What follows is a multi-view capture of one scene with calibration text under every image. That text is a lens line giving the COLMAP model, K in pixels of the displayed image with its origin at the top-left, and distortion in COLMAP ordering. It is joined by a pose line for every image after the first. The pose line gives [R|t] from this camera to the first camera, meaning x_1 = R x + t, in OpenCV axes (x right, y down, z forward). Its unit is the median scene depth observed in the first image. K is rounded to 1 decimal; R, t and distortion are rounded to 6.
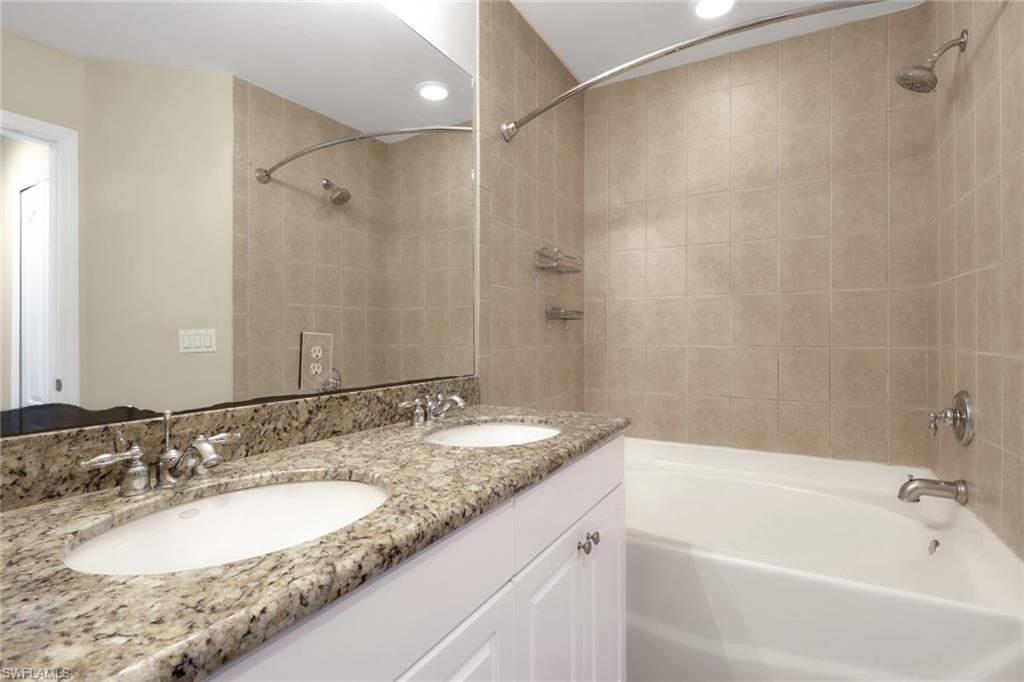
lens RADIAL K [[495.1, 0, 512.9], [0, 495.1, 337.1], [0, 0, 1]] dist [0.001565, 0.000736]
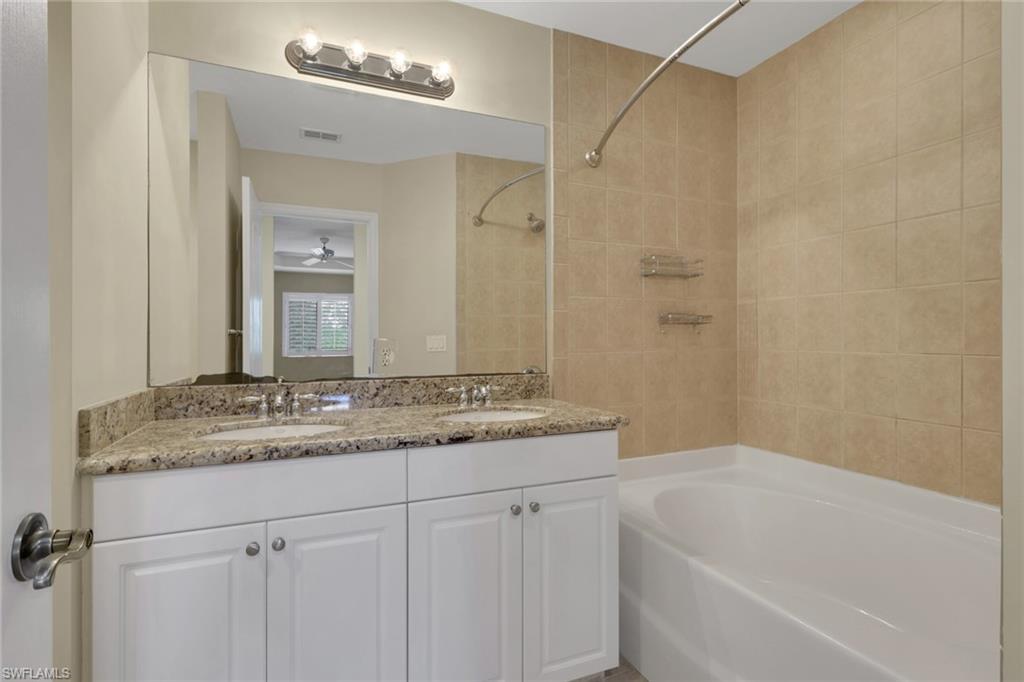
lens RADIAL K [[495.1, 0, 515.7], [0, 495.1, 341.8], [0, 0, 1]] dist [0.001565, 0.000736]
pose [[0.790887, 0.002579, -0.611957, 0.473325], [-0.000152, 0.999992, 0.004018, -0.003954], [0.611962, -0.003085, 0.790881, 0.002283]]
